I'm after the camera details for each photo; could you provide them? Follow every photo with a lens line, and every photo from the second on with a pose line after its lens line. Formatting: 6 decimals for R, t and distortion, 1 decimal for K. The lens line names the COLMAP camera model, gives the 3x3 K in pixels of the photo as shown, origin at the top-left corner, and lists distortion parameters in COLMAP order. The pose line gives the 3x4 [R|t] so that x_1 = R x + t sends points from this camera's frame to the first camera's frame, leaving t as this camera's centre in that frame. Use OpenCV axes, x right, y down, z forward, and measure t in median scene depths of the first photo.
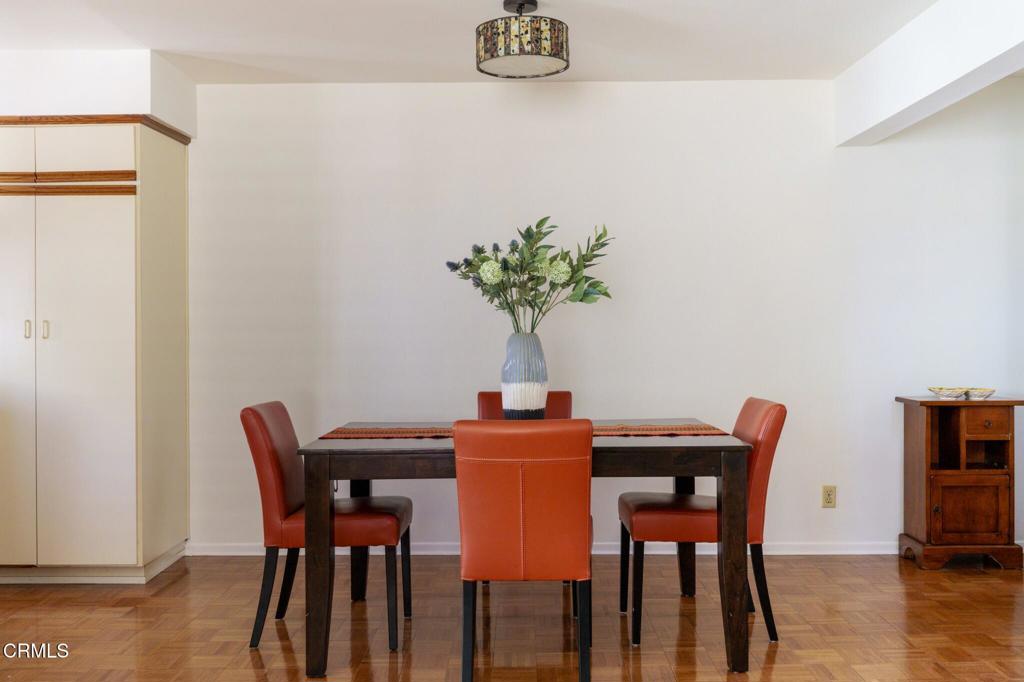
lens RADIAL K [[973.9, 0, 514.3], [0, 973.9, 327.3], [0, 0, 1]] dist [0.009151, -0.010918]
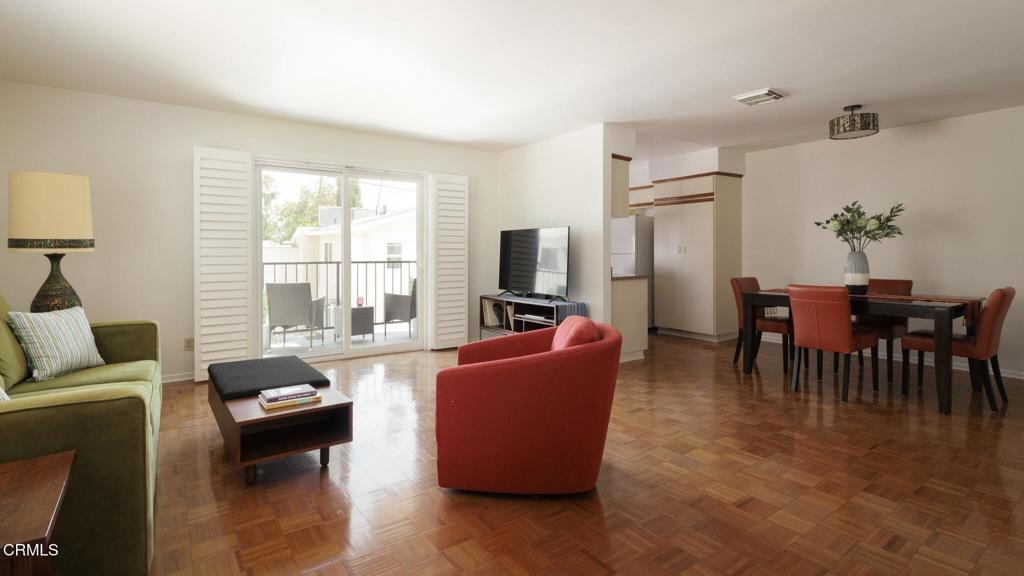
lens RADIAL K [[488.4, 0, 512.3], [0, 488.4, 256.5], [0, 0, 1]] dist [0.001102, 0.000231]
pose [[0.585710, 0.010733, -0.810449, 0.466301], [0.003882, 0.999864, 0.016047, -0.004157], [0.810511, -0.012546, 0.585589, -0.317400]]
